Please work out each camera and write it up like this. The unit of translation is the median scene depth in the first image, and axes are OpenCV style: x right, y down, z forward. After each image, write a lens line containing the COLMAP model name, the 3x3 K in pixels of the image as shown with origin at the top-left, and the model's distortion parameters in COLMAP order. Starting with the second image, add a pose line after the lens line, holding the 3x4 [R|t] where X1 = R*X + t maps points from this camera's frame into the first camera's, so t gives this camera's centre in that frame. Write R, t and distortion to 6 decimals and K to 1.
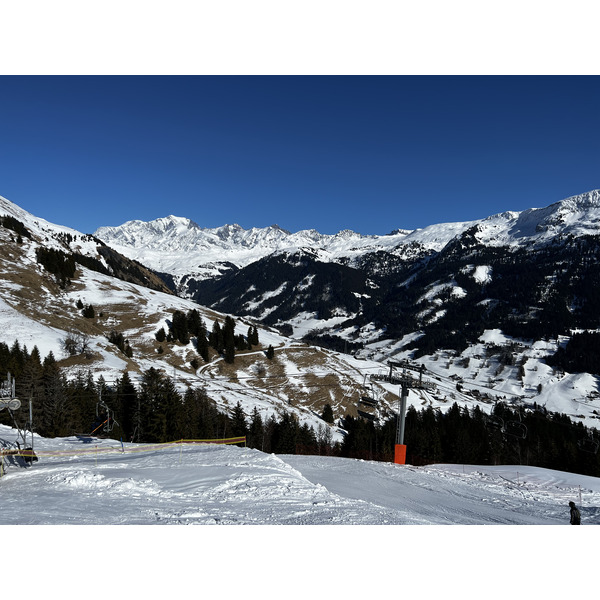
lens RADIAL K [[443.8, 0, 301.1], [0, 443.8, 301.4], [0, 0, 1]] dist [0.024269, -0.000053]
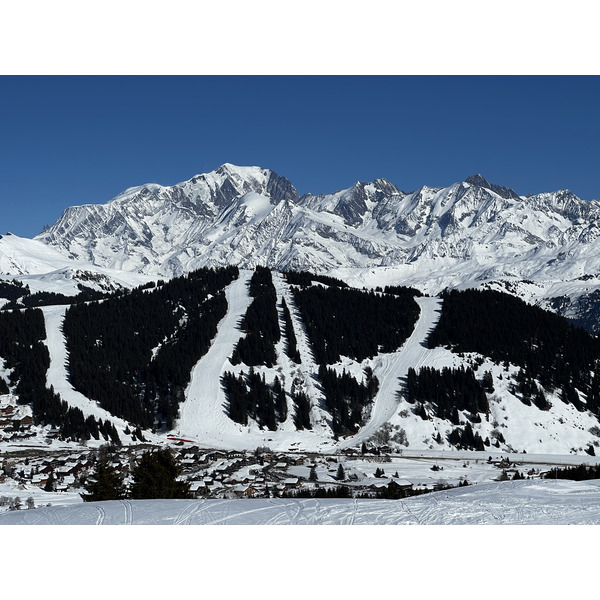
lens RADIAL K [[1802.7, 0, 300.1], [0, 1802.7, 299.7], [0, 0, 1]] dist [0.712351, 0.000000]
pose [[0.978449, -0.048230, -0.200775, 0.115598], [0.043741, 0.998685, -0.026735, -0.021630], [0.201800, 0.017377, 0.979273, -0.681461]]
